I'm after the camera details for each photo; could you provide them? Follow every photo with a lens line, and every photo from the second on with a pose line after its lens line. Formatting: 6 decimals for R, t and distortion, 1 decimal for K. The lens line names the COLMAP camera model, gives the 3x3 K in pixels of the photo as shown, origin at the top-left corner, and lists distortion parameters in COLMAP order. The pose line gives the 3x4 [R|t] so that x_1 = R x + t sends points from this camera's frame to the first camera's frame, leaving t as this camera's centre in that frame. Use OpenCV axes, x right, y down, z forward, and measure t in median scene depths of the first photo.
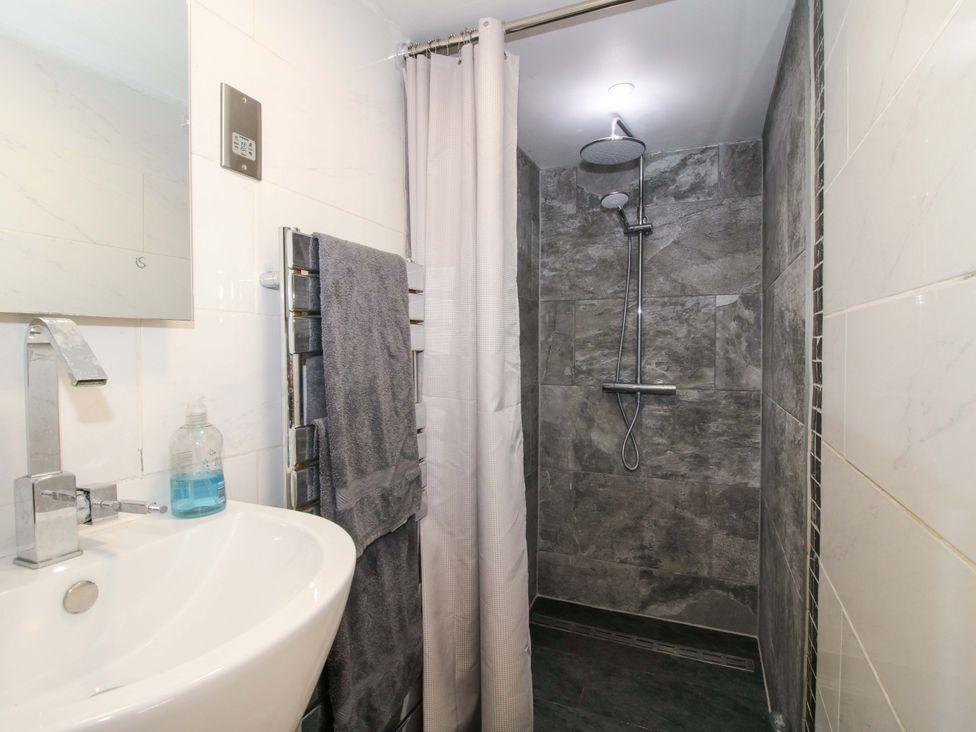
lens RADIAL K [[508.3, 0, 481.6], [0, 508.3, 358.5], [0, 0, 1]] dist [0.002670, -0.015966]
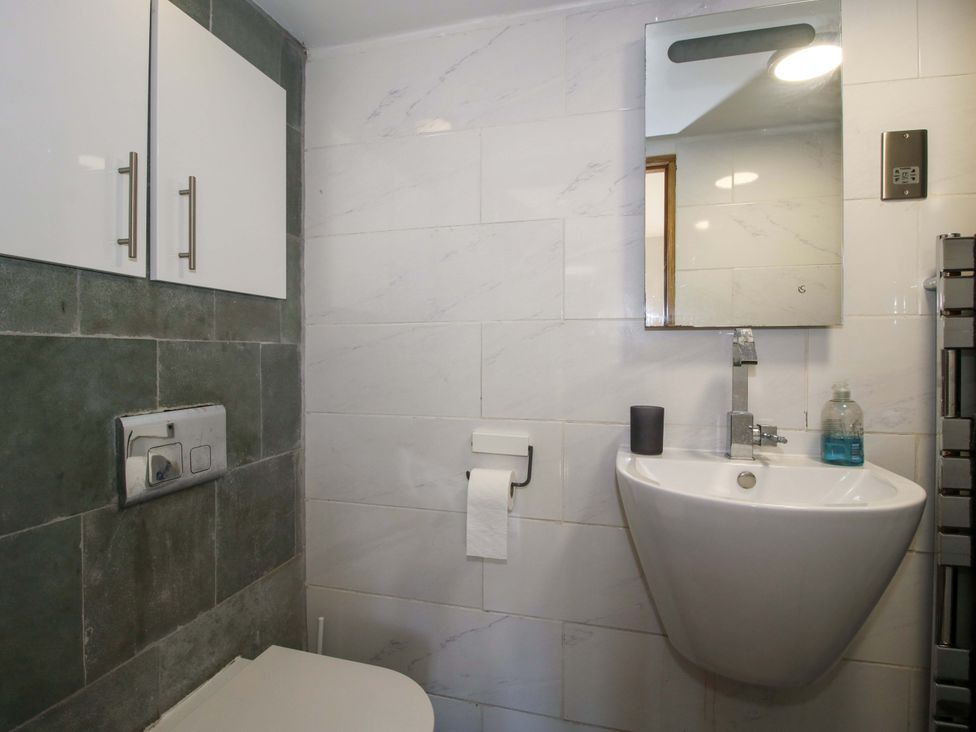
lens RADIAL K [[508.3, 0, 481.6], [0, 508.3, 358.5], [0, 0, 1]] dist [0.002670, -0.015966]
pose [[0.160082, 0.016540, -0.986965, 0.631026], [-0.018896, 0.999728, 0.013689, 0.016331], [0.986923, 0.016458, 0.160351, -0.189850]]
